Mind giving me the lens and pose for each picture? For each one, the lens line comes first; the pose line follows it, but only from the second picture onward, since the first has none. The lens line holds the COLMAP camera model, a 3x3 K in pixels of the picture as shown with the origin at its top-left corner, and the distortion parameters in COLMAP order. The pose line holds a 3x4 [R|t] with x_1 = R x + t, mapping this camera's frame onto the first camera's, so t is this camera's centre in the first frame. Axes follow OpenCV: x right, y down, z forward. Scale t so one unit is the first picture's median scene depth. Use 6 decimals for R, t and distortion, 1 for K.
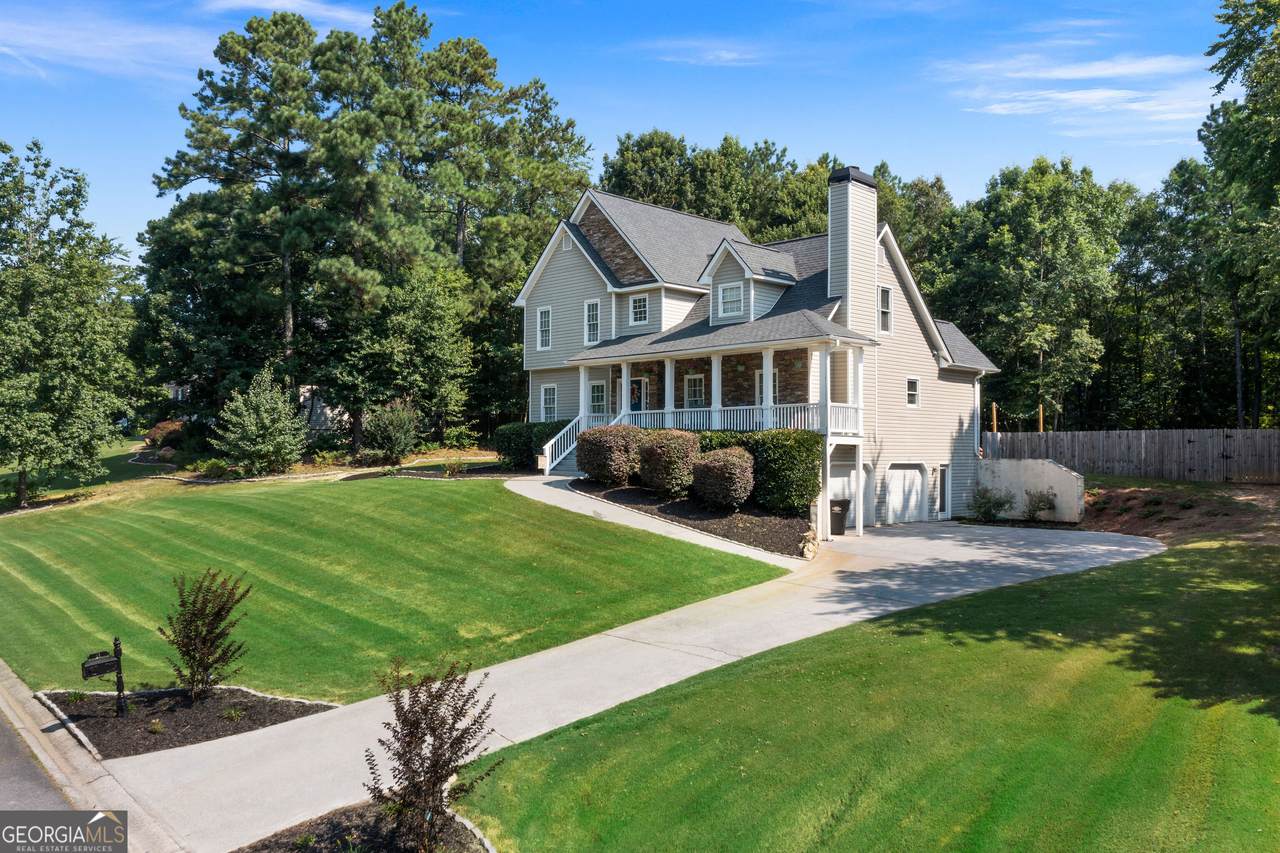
lens RADIAL K [[1010.4, 0, 640.0], [0, 1010.4, 426.5], [0, 0, 1]] dist [-0.001753, 0.002491]
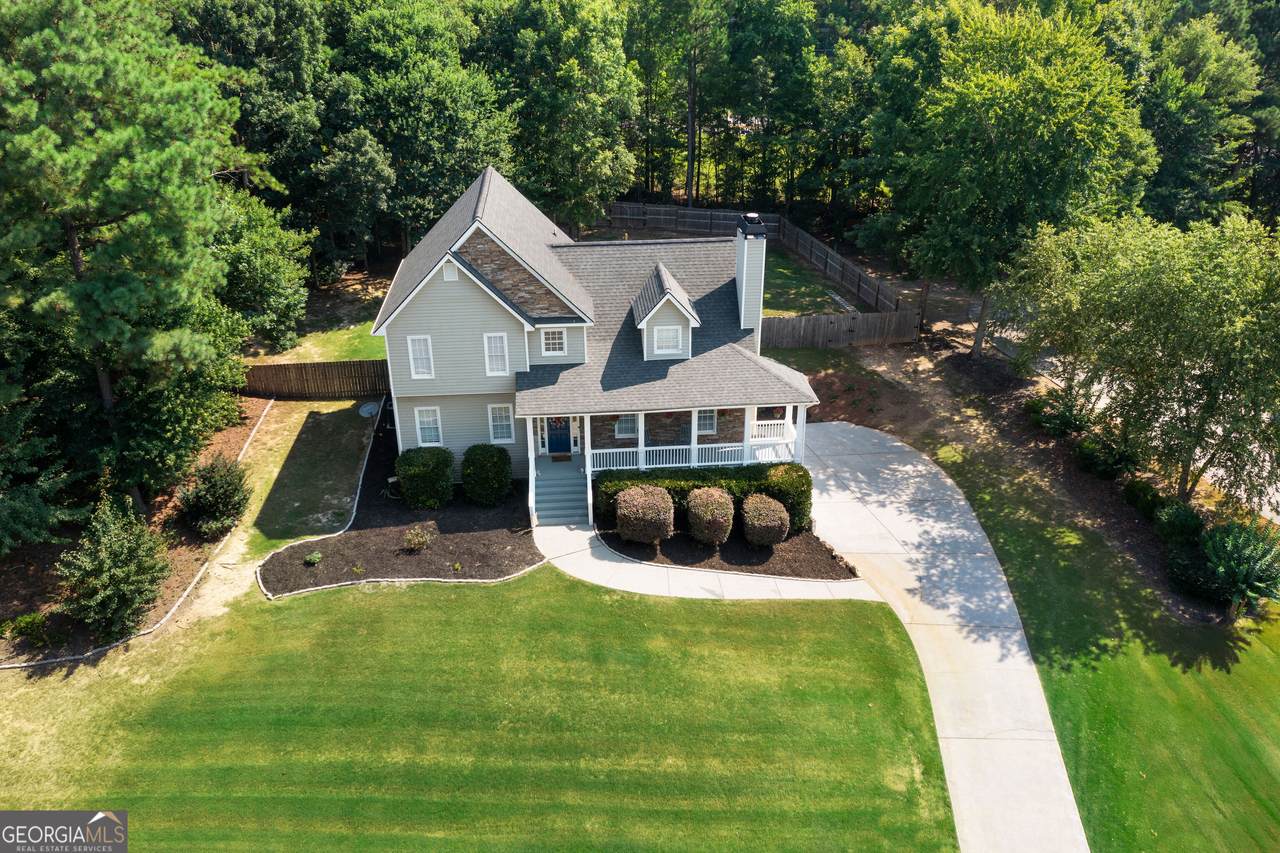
lens RADIAL K [[1010.4, 0, 640.0], [0, 1010.4, 426.5], [0, 0, 1]] dist [-0.001753, 0.002491]
pose [[0.649503, -0.344669, 0.677753, -0.626078], [-0.015426, 0.885203, 0.464950, -0.482421], [-0.760203, -0.312441, 0.569625, 0.284285]]
